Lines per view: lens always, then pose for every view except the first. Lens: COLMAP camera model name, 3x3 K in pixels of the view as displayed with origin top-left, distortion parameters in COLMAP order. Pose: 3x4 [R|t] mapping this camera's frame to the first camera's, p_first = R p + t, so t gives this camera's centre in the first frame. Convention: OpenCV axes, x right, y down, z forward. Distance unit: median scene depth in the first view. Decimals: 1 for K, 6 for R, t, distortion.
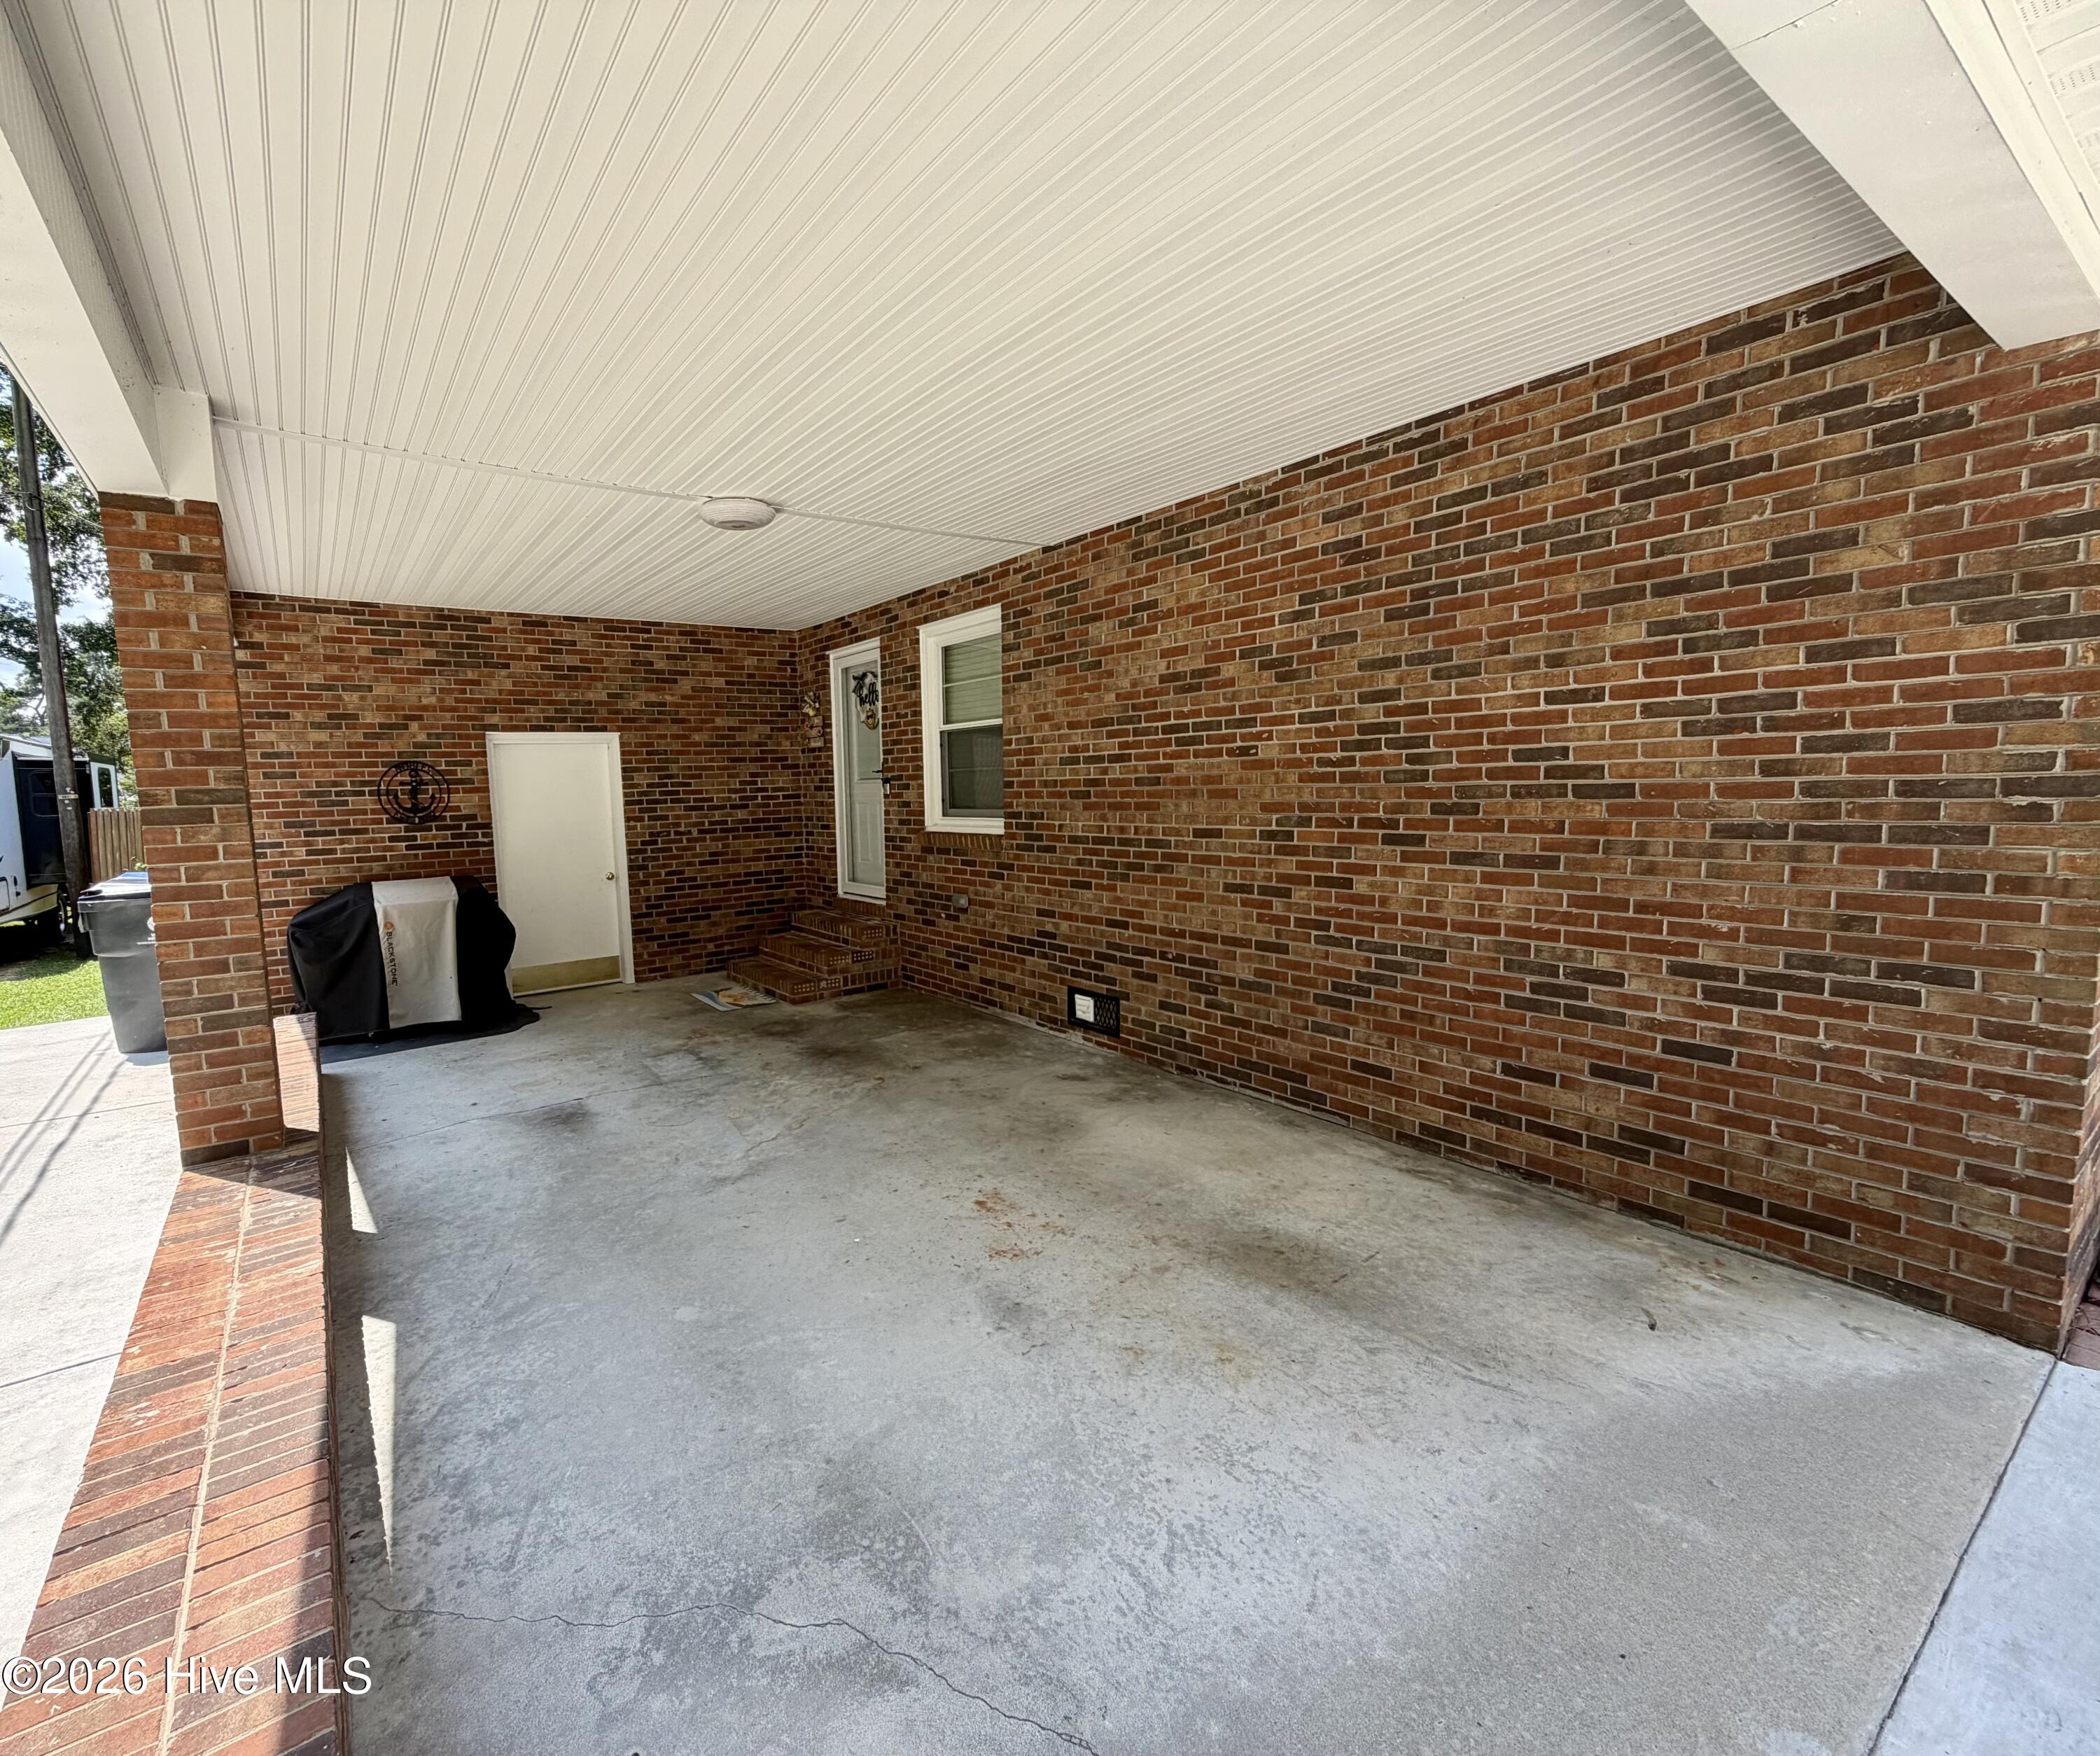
lens RADIAL K [[1002.6, 0, 1050.0], [0, 1002.6, 878.0], [0, 0, 1]] dist [0.000673, -0.000030]
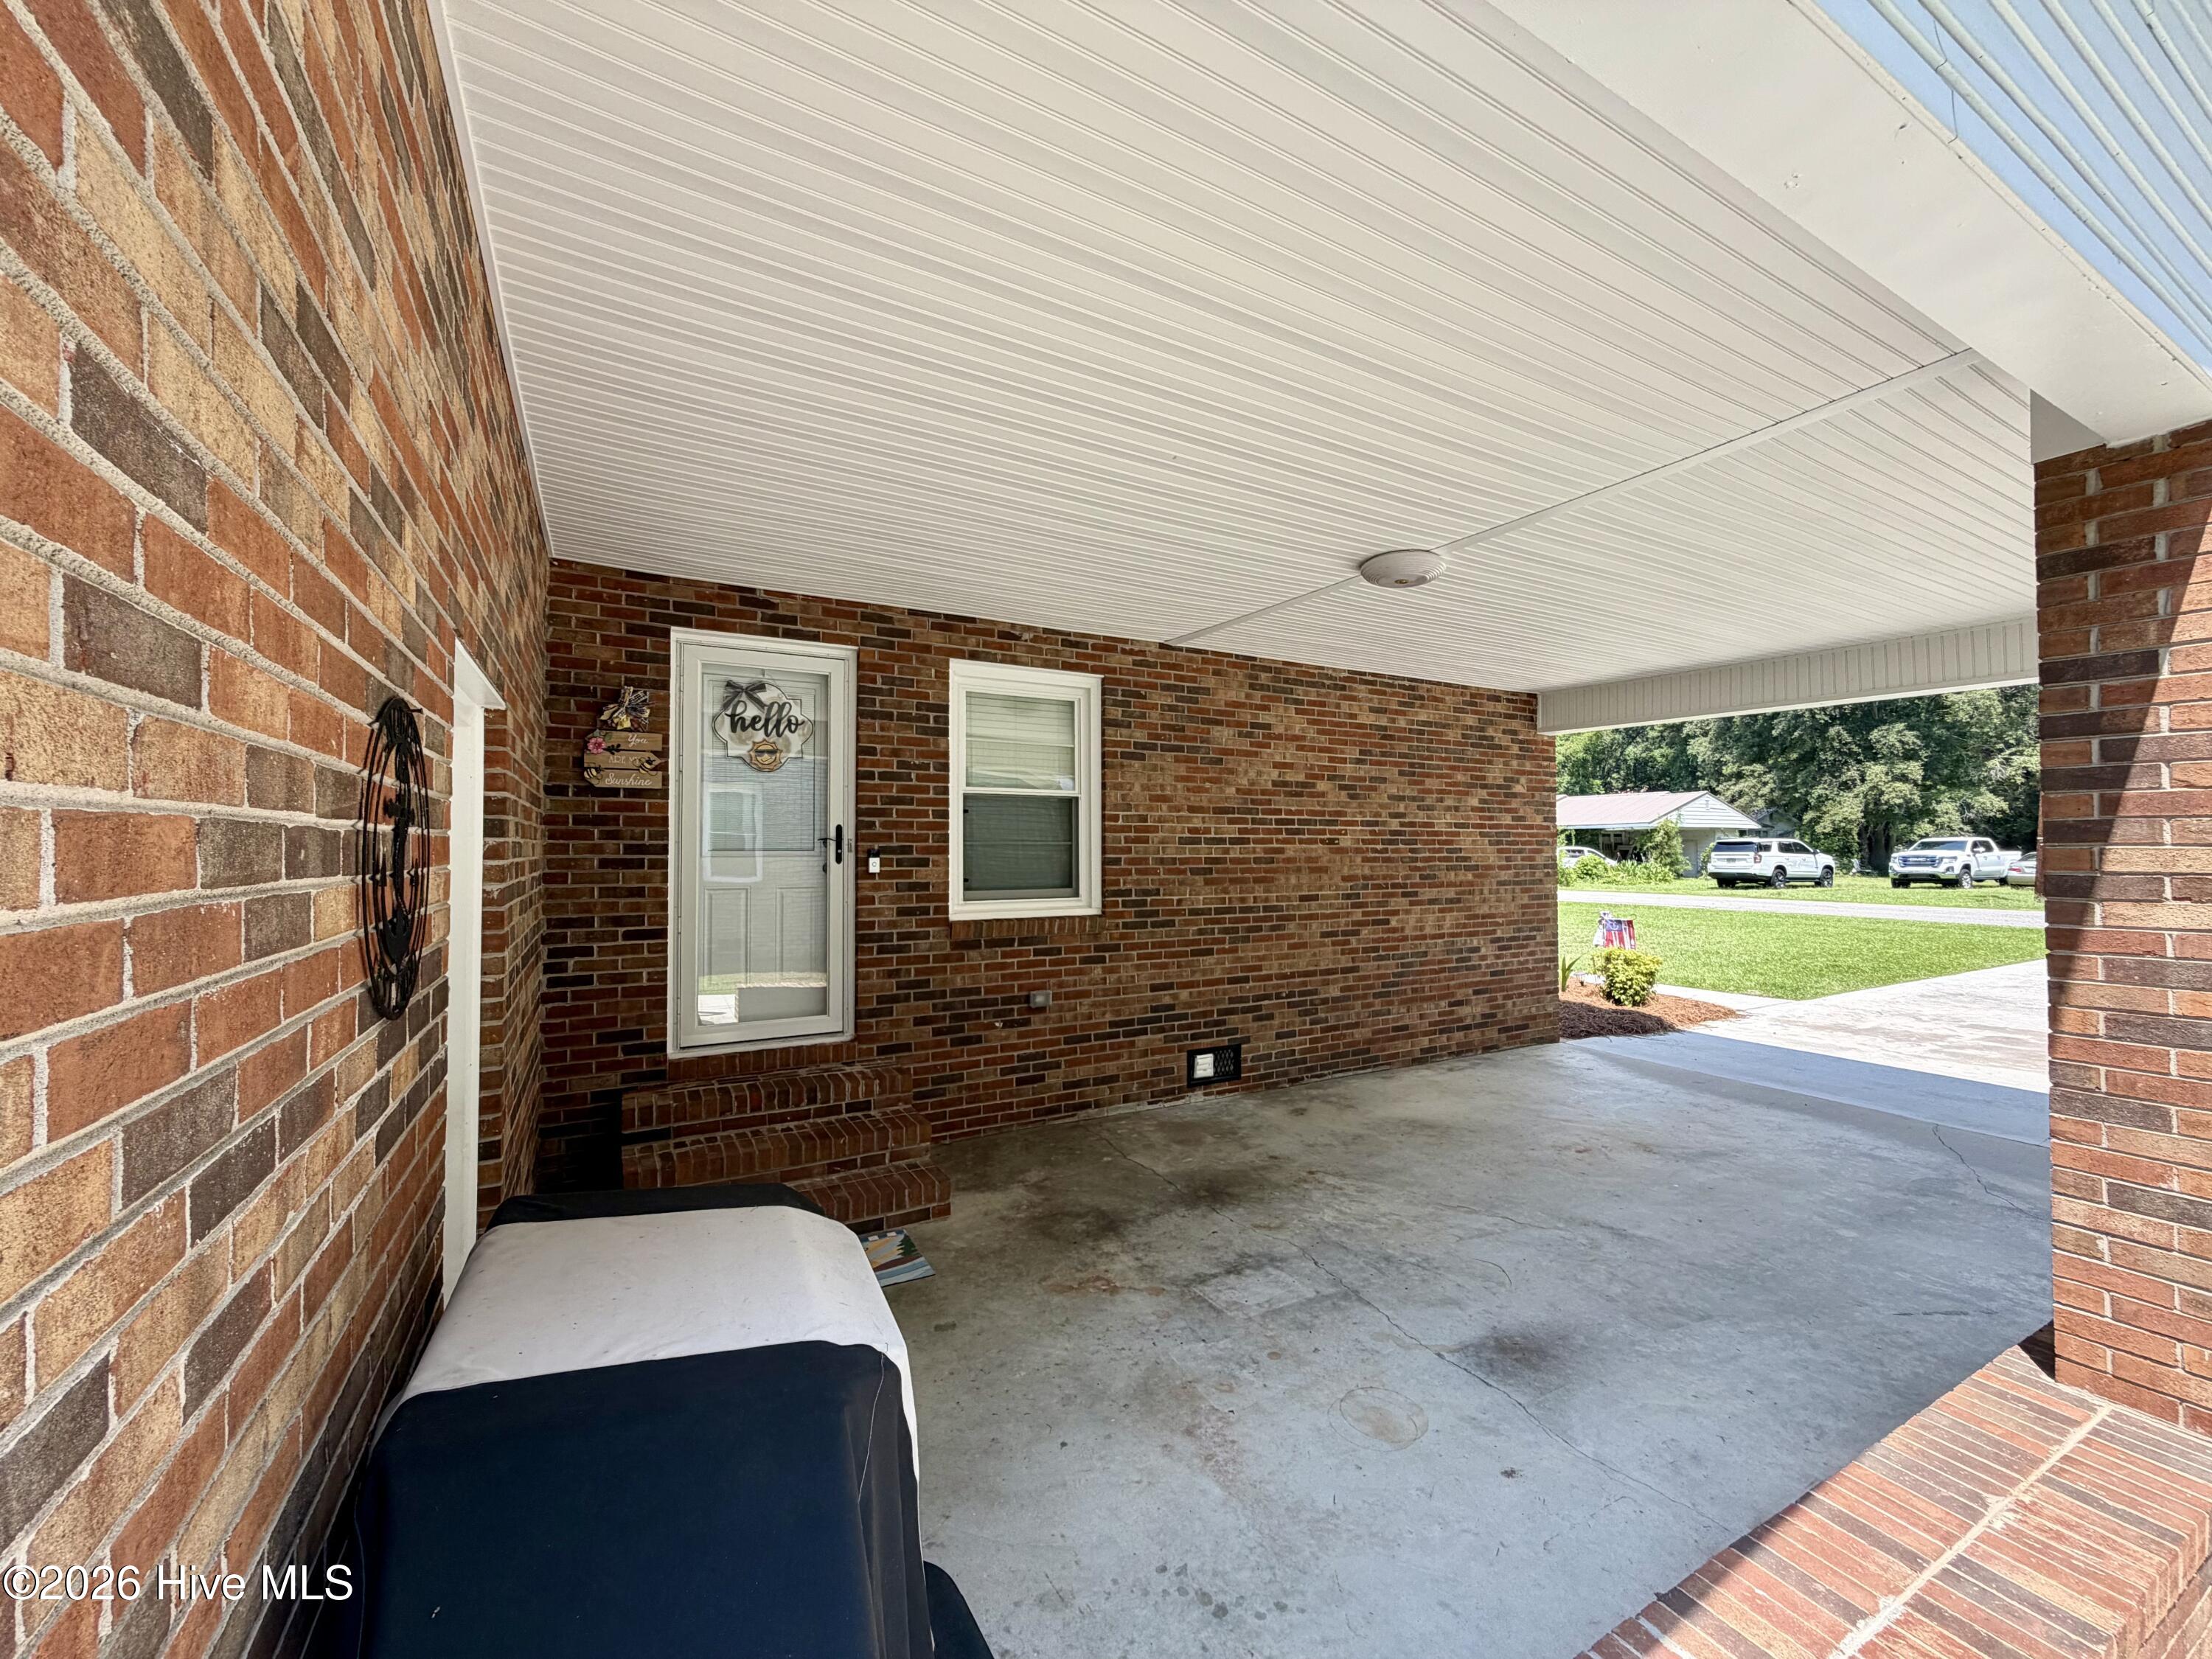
lens RADIAL K [[839.3, 0, 1106.0], [0, 839.3, 829.5], [0, 0, 1]] dist [0.001502, 0.000122]
pose [[0.133768, 0.050363, 0.989732, -0.983535], [0.090504, 0.993914, -0.062808, -0.086230], [-0.986871, 0.097976, 0.128396, 1.053104]]
